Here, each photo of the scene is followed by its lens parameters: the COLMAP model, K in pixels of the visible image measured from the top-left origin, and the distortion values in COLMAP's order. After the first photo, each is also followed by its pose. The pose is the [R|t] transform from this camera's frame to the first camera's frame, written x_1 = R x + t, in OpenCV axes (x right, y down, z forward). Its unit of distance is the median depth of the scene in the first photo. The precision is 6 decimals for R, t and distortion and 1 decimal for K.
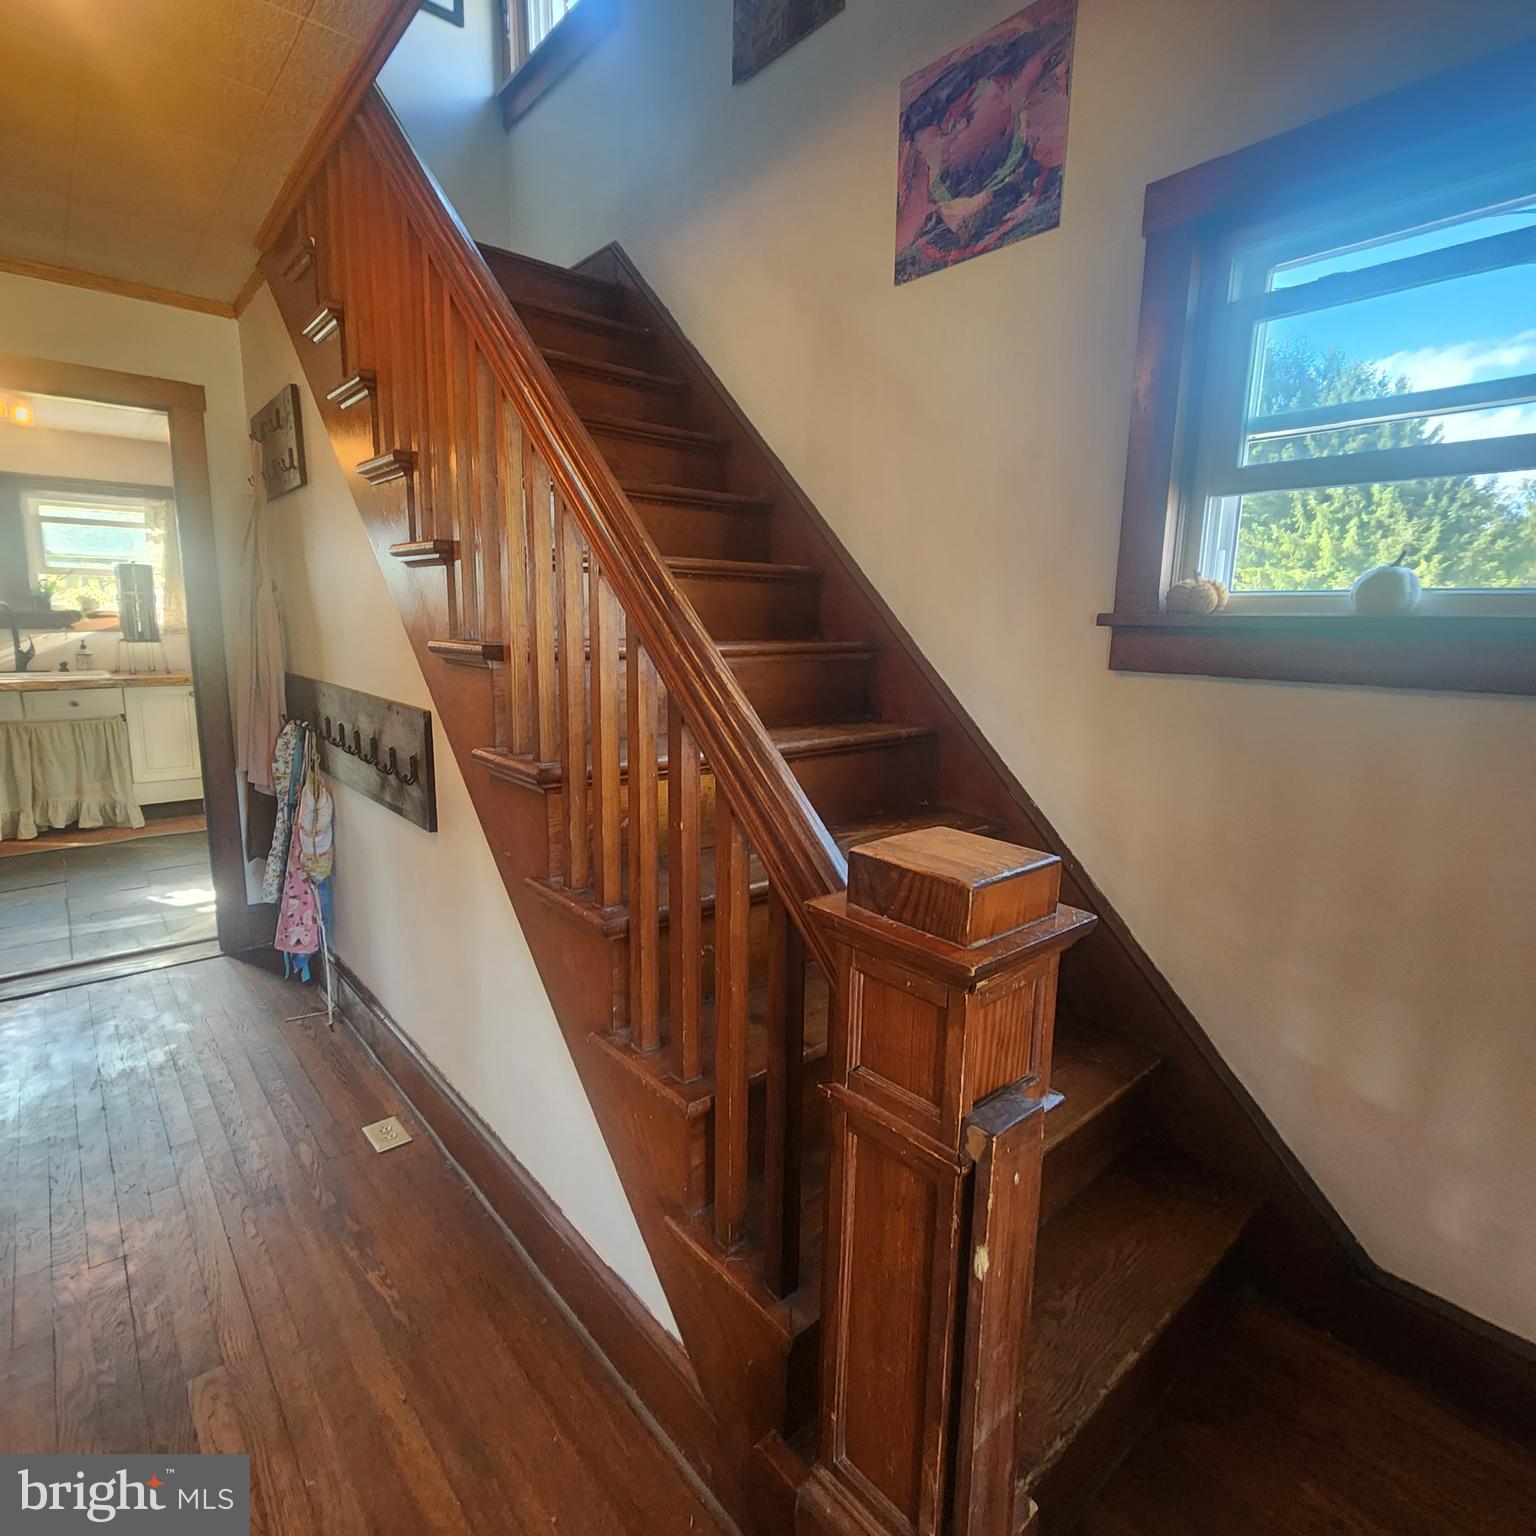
lens RADIAL K [[846.0, 0, 766.7], [0, 846.0, 771.2], [0, 0, 1]] dist [0.001698, 0.000347]
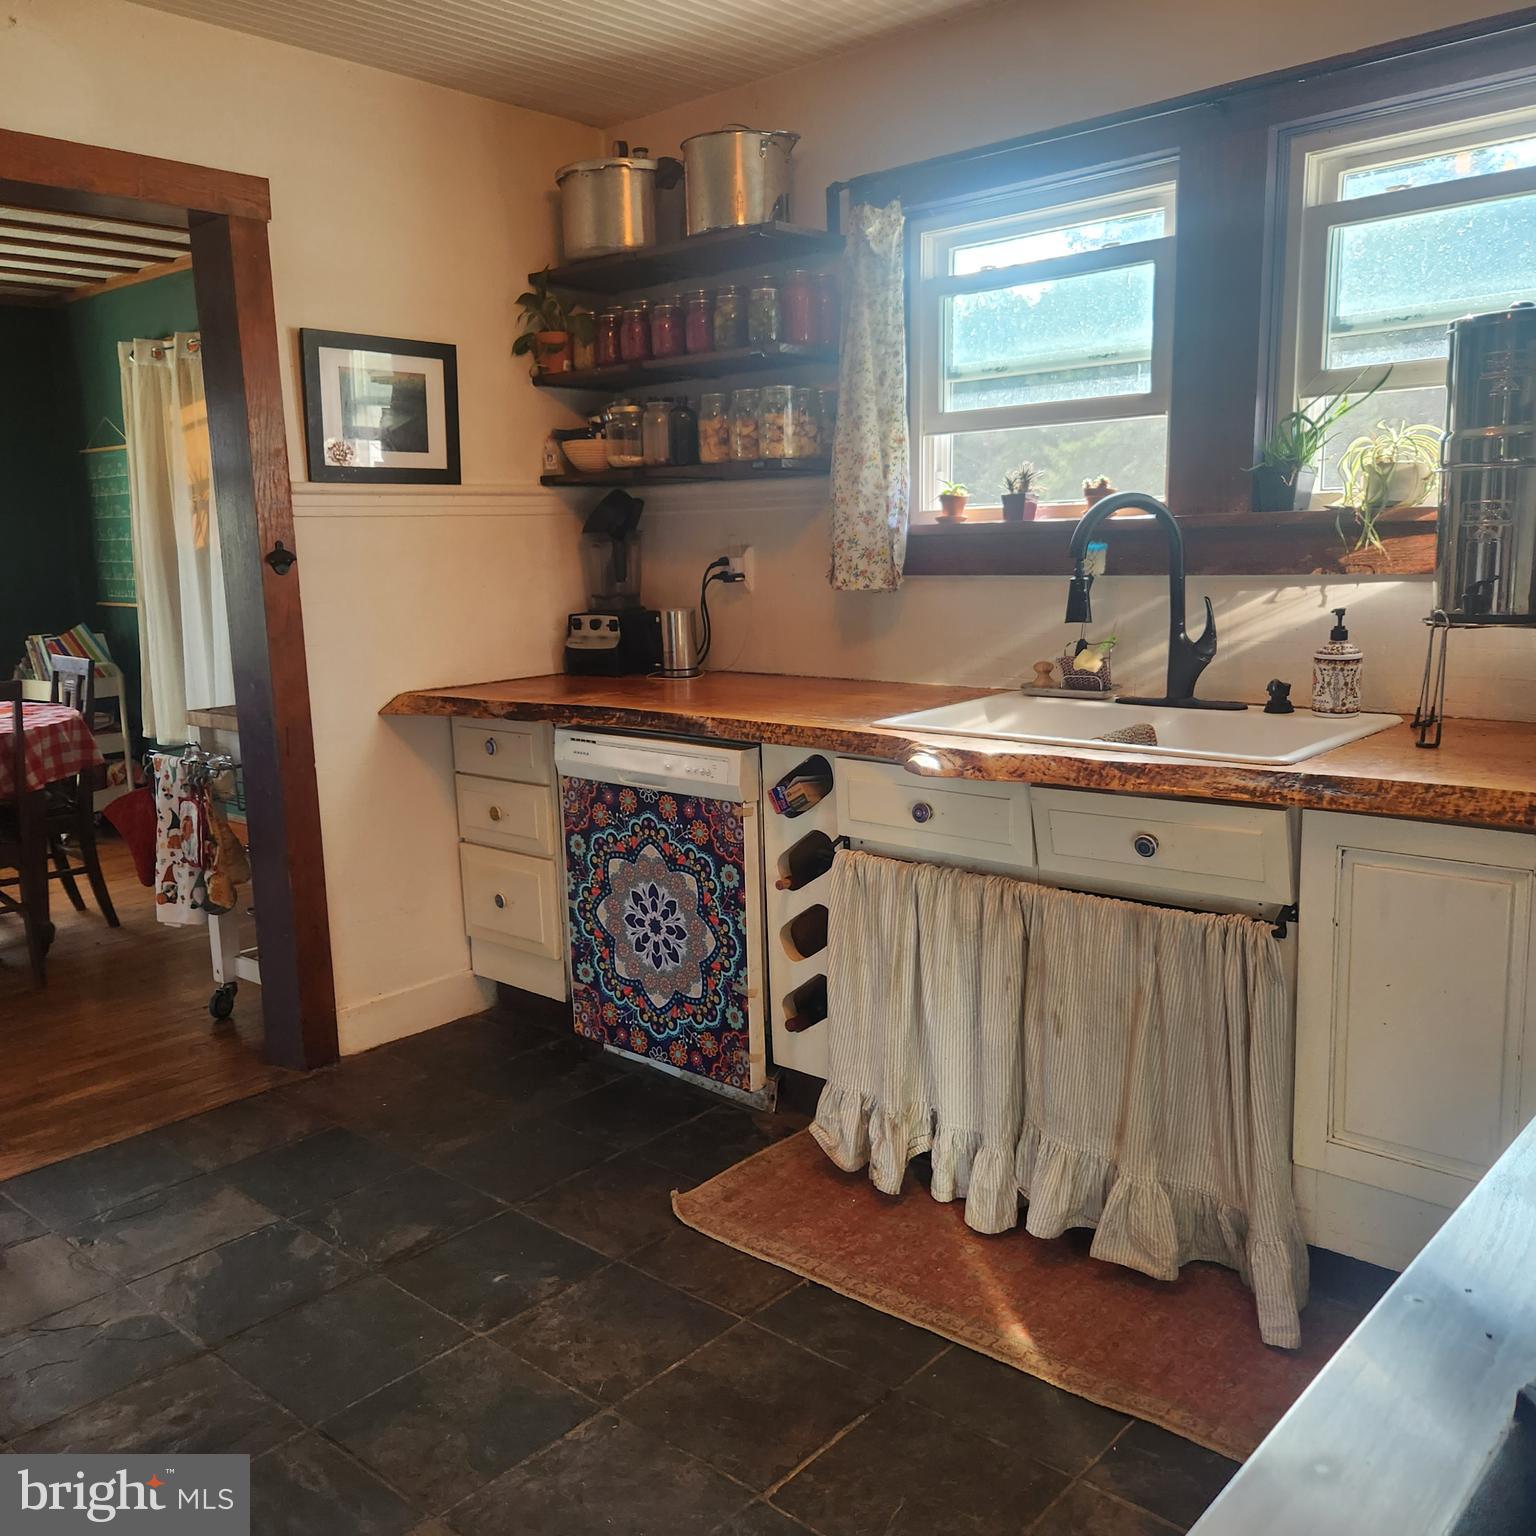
lens RADIAL K [[1412.8, 0, 766.1], [0, 1412.8, 770.7], [0, 0, 1]] dist [0.014765, 0.000000]
pose [[0.120112, 0.147470, -0.981746, -0.346909], [-0.142570, 0.981217, 0.129947, -0.138168], [0.982470, 0.124359, 0.138881, 0.754663]]
